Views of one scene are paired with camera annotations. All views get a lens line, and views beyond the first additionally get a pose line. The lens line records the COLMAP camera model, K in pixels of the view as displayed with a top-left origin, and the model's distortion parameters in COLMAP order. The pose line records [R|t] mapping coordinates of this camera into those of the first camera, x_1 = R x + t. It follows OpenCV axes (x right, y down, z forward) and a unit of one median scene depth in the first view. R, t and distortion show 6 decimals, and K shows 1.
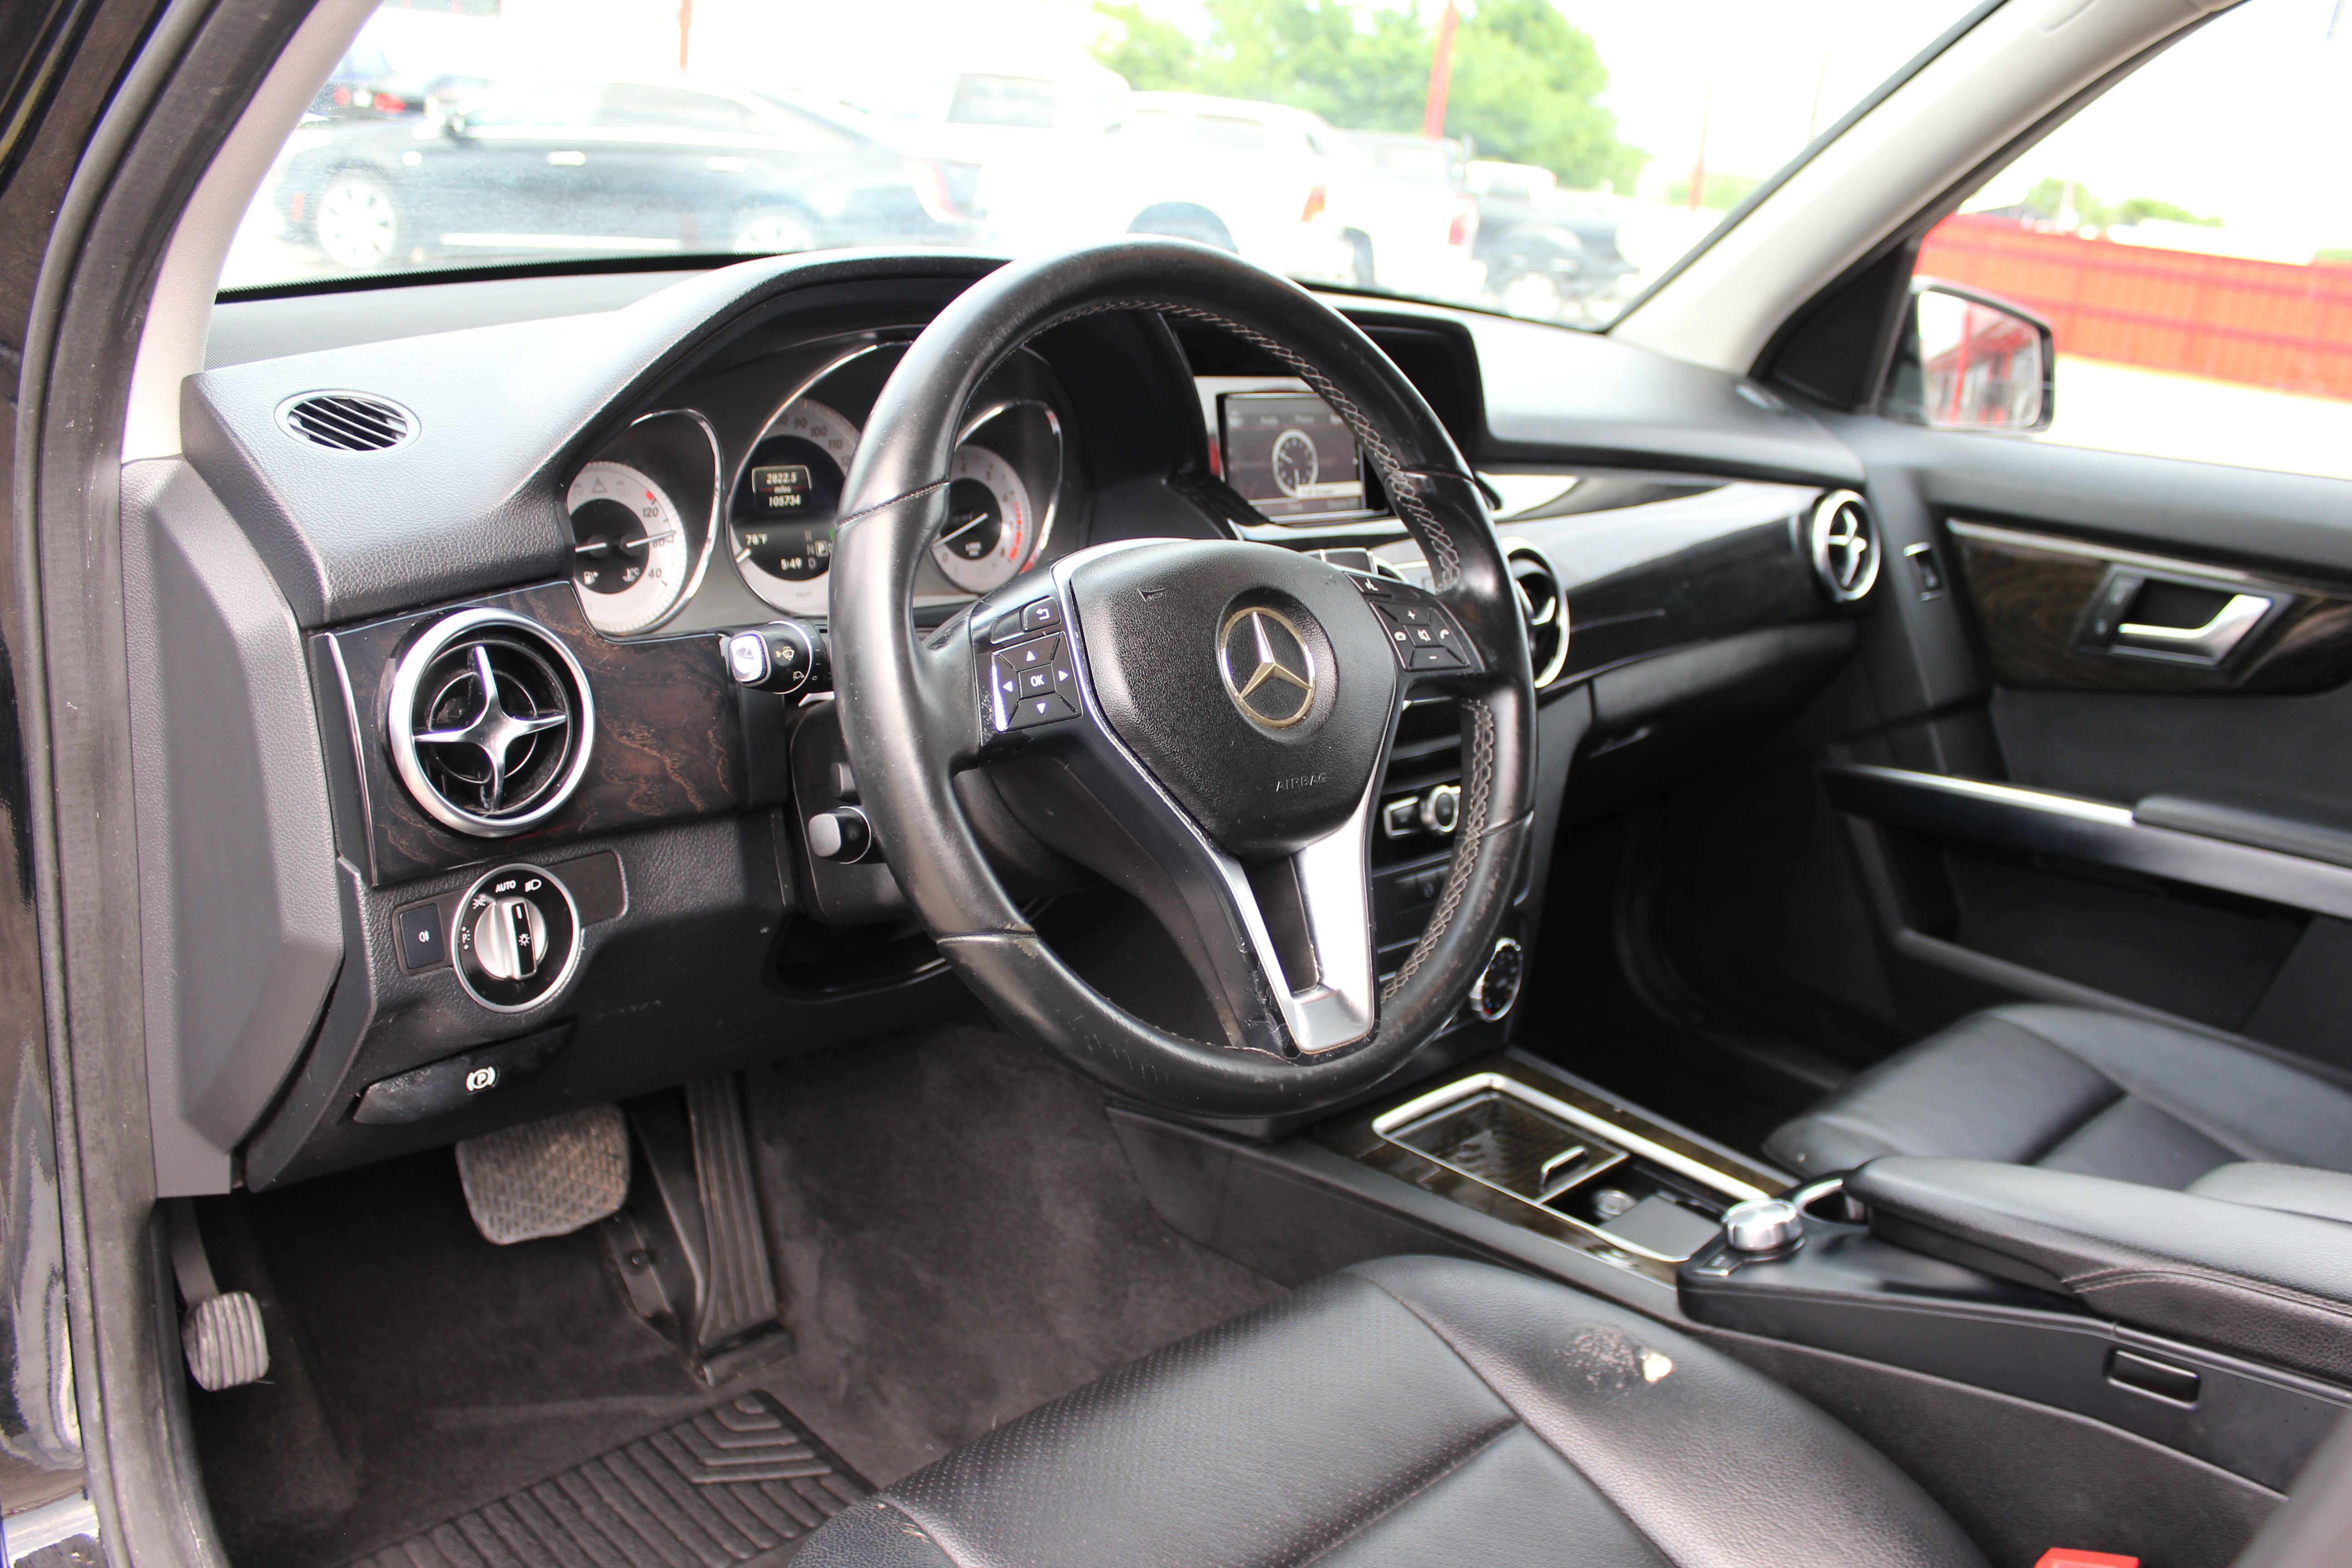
lens RADIAL K [[1950.5, 0, 1177.2], [0, 1950.5, 830.6], [0, 0, 1]] dist [-0.163697, 0.156323]
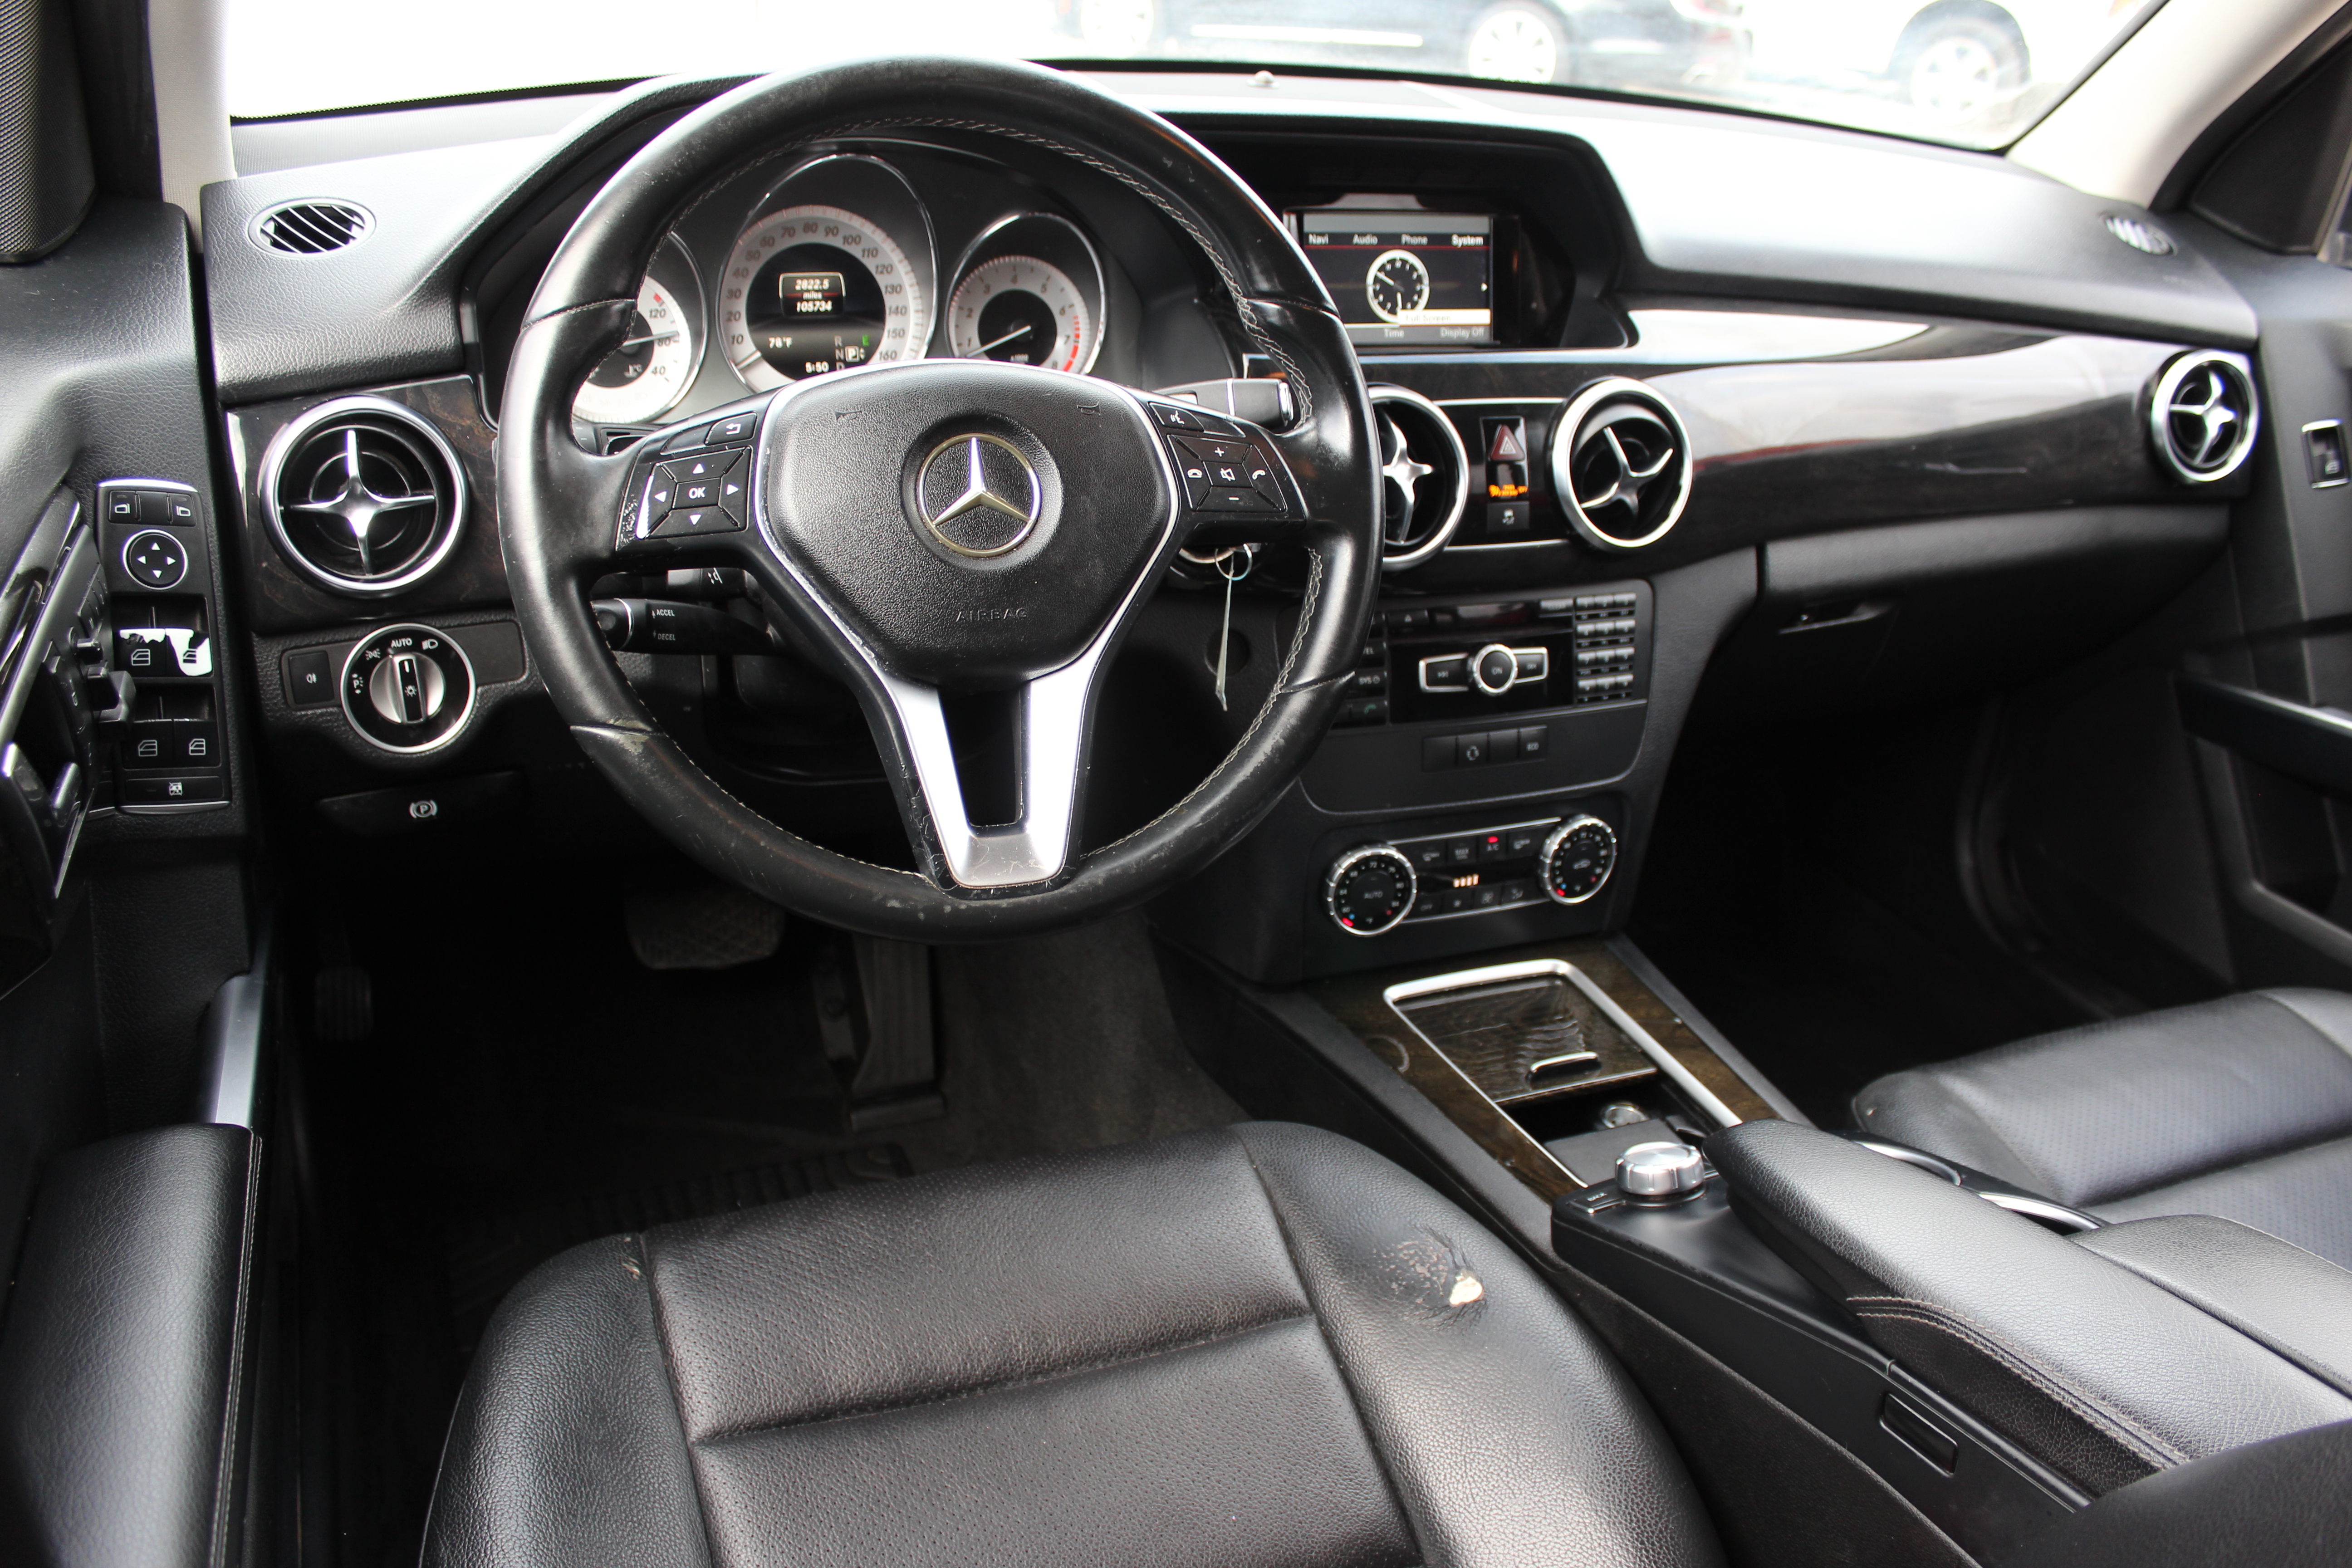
lens RADIAL K [[1950.5, 0, 1177.2], [0, 1950.5, 830.6], [0, 0, 1]] dist [-0.163697, 0.156323]
pose [[0.919508, 0.137762, -0.368140, 0.401632], [-0.101296, 0.987987, 0.116706, -0.031348], [0.379795, -0.070021, 0.922417, 0.094457]]
